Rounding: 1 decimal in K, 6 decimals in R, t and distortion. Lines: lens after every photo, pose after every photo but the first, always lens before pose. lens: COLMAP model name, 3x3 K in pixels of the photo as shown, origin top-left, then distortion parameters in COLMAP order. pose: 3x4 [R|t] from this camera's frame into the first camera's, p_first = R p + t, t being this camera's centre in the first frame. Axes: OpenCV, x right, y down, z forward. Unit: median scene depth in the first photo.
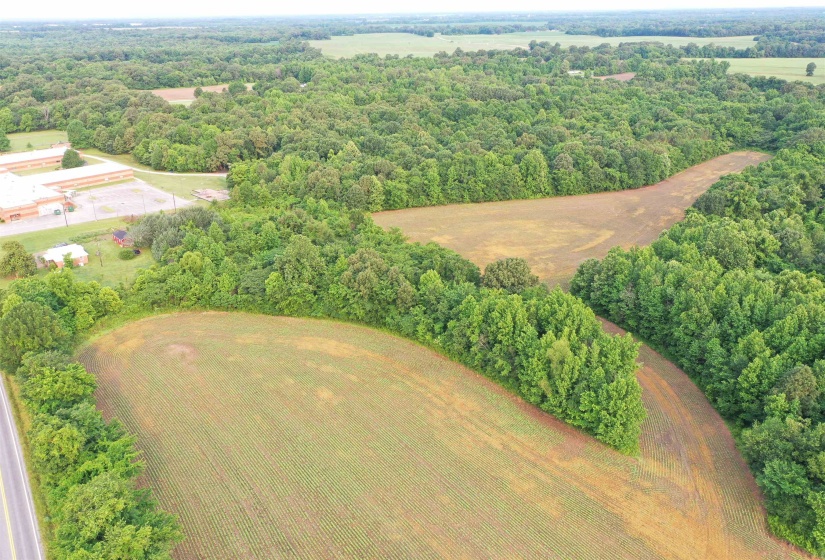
lens RADIAL K [[654.2, 0, 410.5], [0, 654.2, 272.3], [0, 0, 1]] dist [0.010468, 0.001016]
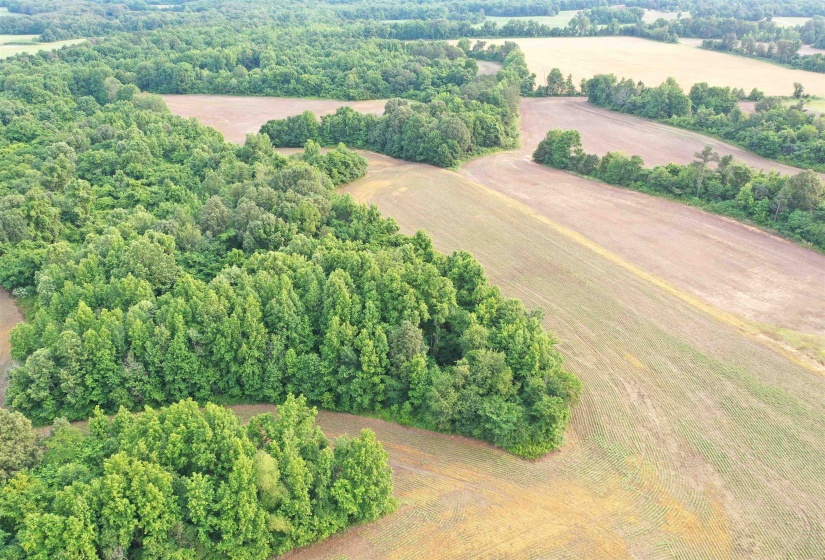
lens RADIAL K [[653.1, 0, 410.3], [0, 653.1, 274.4], [0, 0, 1]] dist [0.010637, 0.000662]
pose [[0.233923, -0.396655, 0.887663, -0.127693], [0.362676, 0.882694, 0.298860, -0.101591], [-0.902079, 0.252024, 0.350339, 0.264233]]
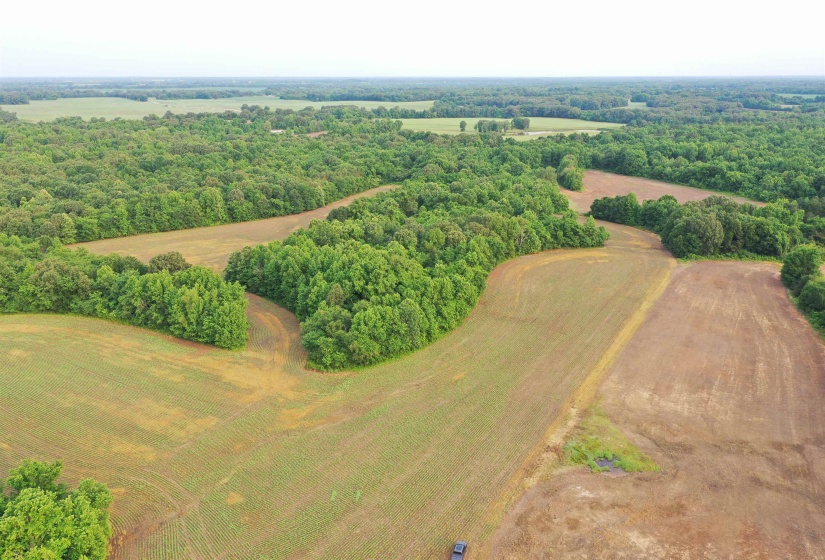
lens RADIAL K [[655.3, 0, 410.2], [0, 655.3, 277.8], [0, 0, 1]] dist [0.011340, 0.001479]
pose [[0.924387, -0.100903, 0.367869, 0.067046], [0.131165, 0.989654, -0.058140, 0.108349], [-0.358196, 0.101996, 0.928058, -0.279188]]
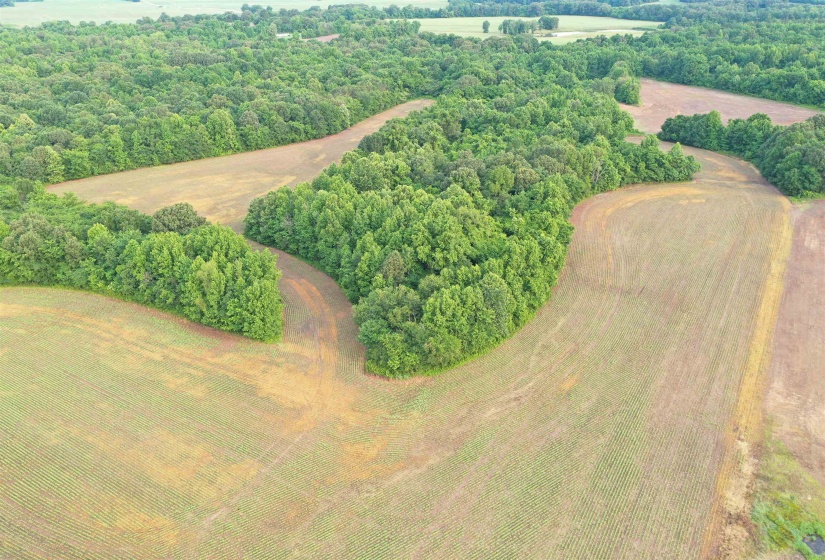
lens RADIAL K [[655.3, 0, 410.6], [0, 655.3, 275.6], [0, 0, 1]] dist [0.007236, 0.000956]
pose [[0.926645, -0.156846, 0.341655, 0.075333], [0.138979, 0.987350, 0.076325, 0.041175], [-0.349304, -0.023244, 0.936721, -0.105171]]
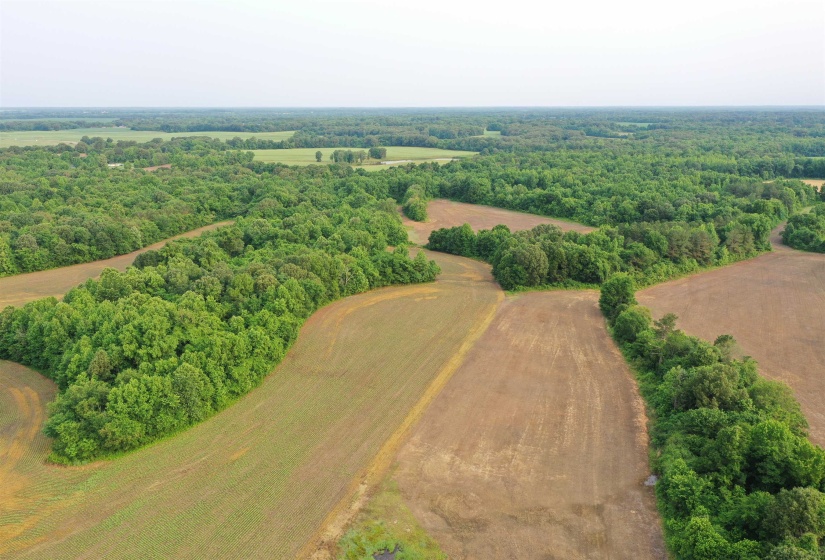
lens RADIAL K [[654.7, 0, 411.5], [0, 654.7, 279.6], [0, 0, 1]] dist [0.011019, 0.001276]
pose [[0.834507, -0.130533, 0.535312, 0.182585], [0.195906, 0.978342, -0.066839, 0.095224], [-0.514993, 0.160649, 0.842006, -0.248314]]
